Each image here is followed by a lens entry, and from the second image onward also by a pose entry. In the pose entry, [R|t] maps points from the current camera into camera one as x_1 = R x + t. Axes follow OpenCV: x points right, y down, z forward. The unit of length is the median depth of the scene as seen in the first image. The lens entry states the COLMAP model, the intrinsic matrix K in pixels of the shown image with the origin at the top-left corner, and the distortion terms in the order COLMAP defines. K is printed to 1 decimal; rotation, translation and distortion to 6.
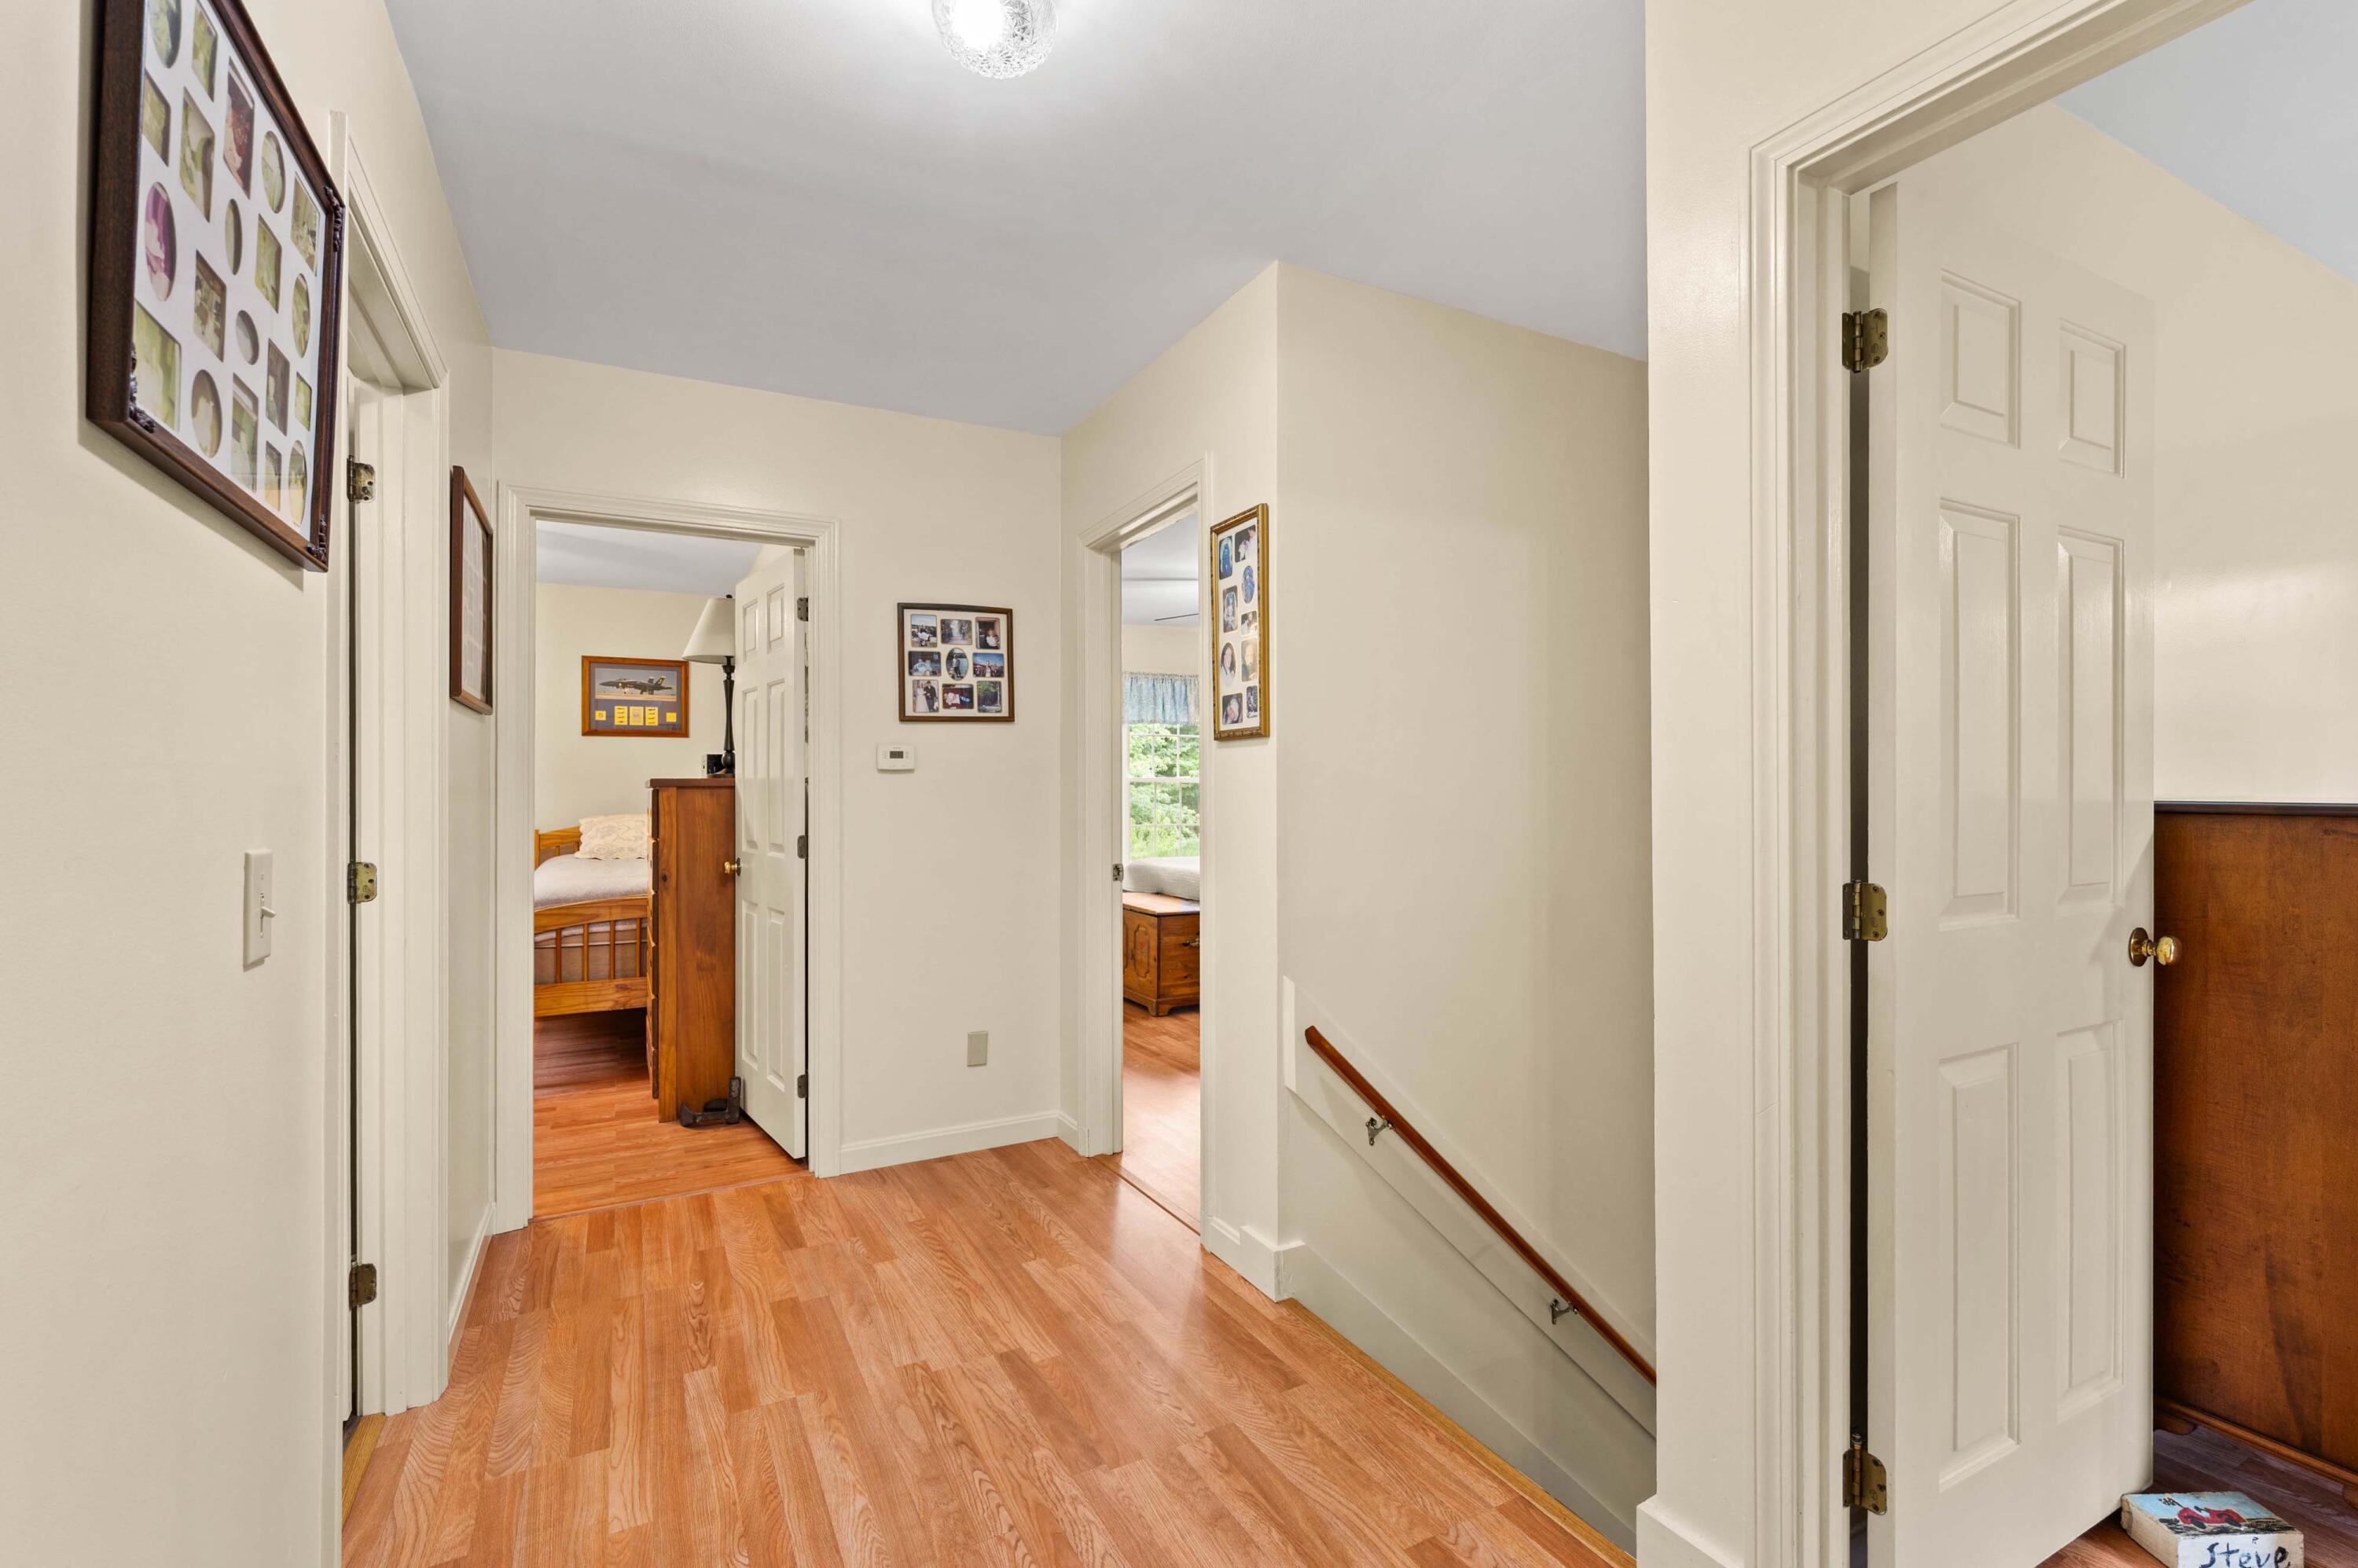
lens RADIAL K [[1039.0, 0, 1178.8], [0, 1039.0, 784.8], [0, 0, 1]] dist [0.000103, -0.000006]
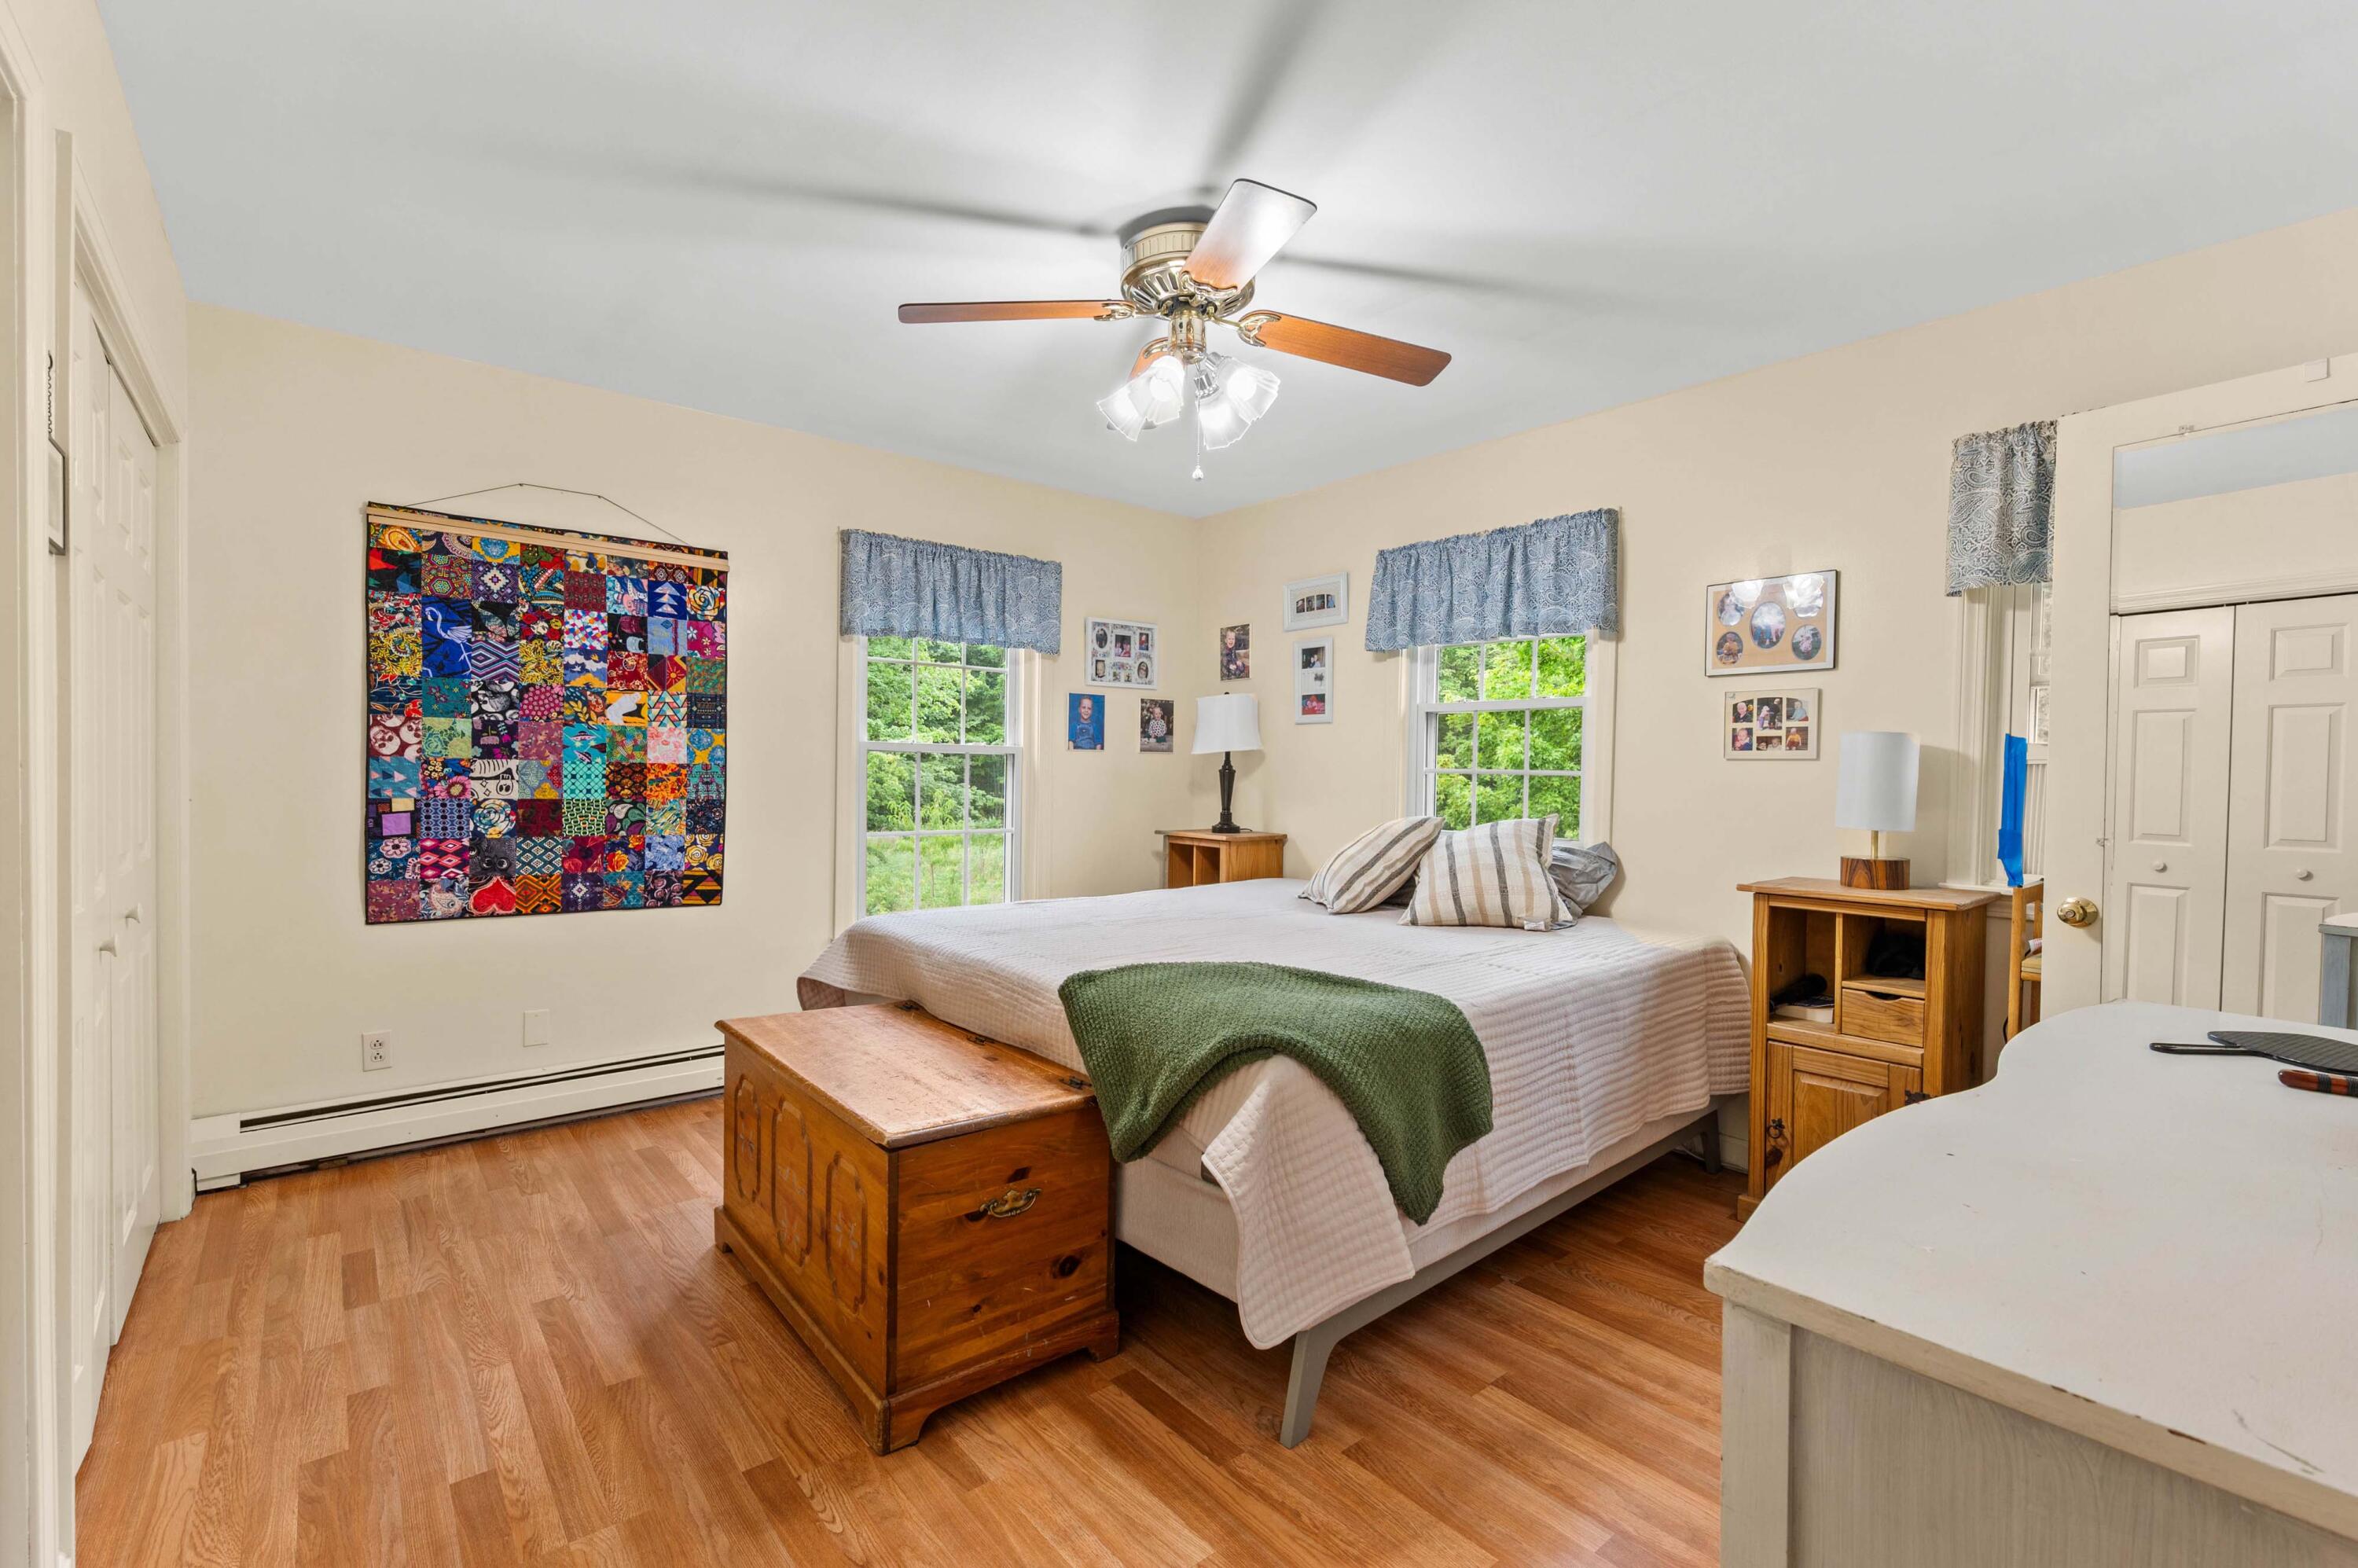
lens RADIAL K [[1039.0, 0, 1180.2], [0, 1039.0, 783.8], [0, 0, 1]] dist [0.000103, -0.000006]
pose [[0.979508, 0.010544, 0.201129, 0.001885], [-0.014623, 0.999716, 0.018809, 0.001408], [-0.200874, -0.021364, 0.979384, 0.459528]]
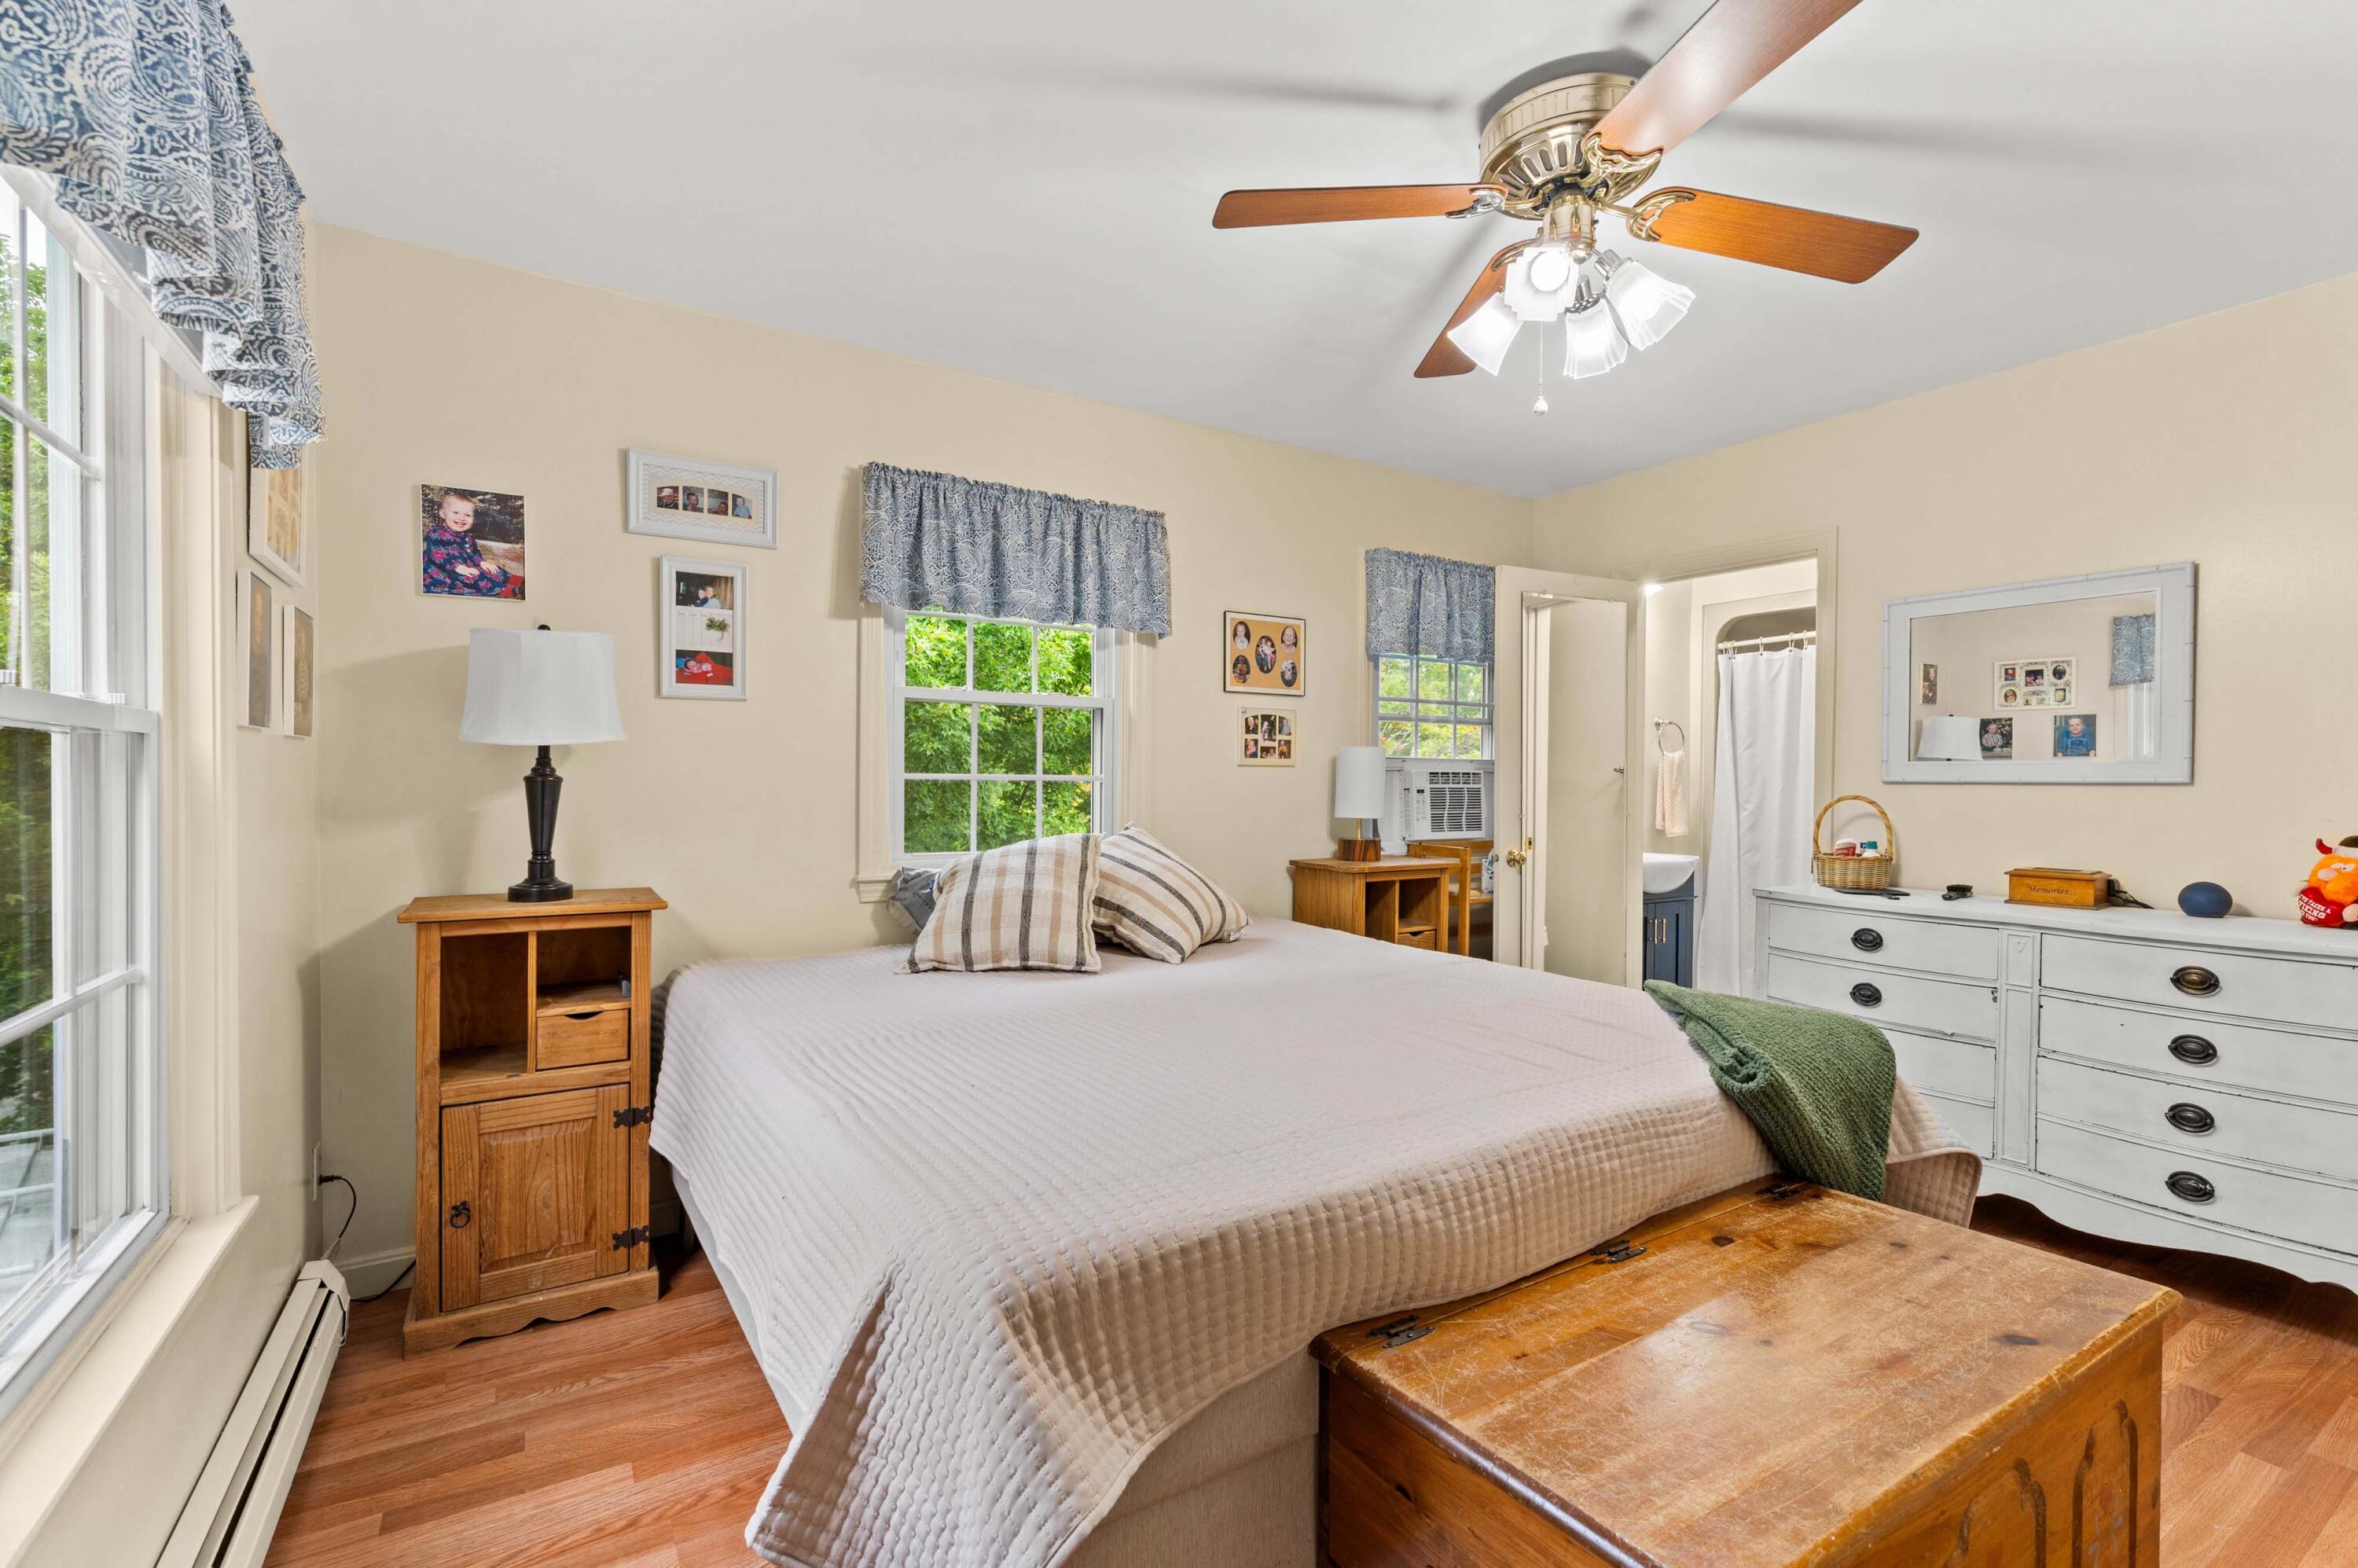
lens RADIAL K [[1039.0, 0, 1181.9], [0, 1039.0, 787.3], [0, 0, 1]] dist [0.000103, -0.000006]
pose [[-0.070534, 0.001091, 0.997509, -0.181458], [-0.005541, 0.999984, -0.001485, 0.007321], [-0.997494, -0.005632, -0.070527, 0.902169]]
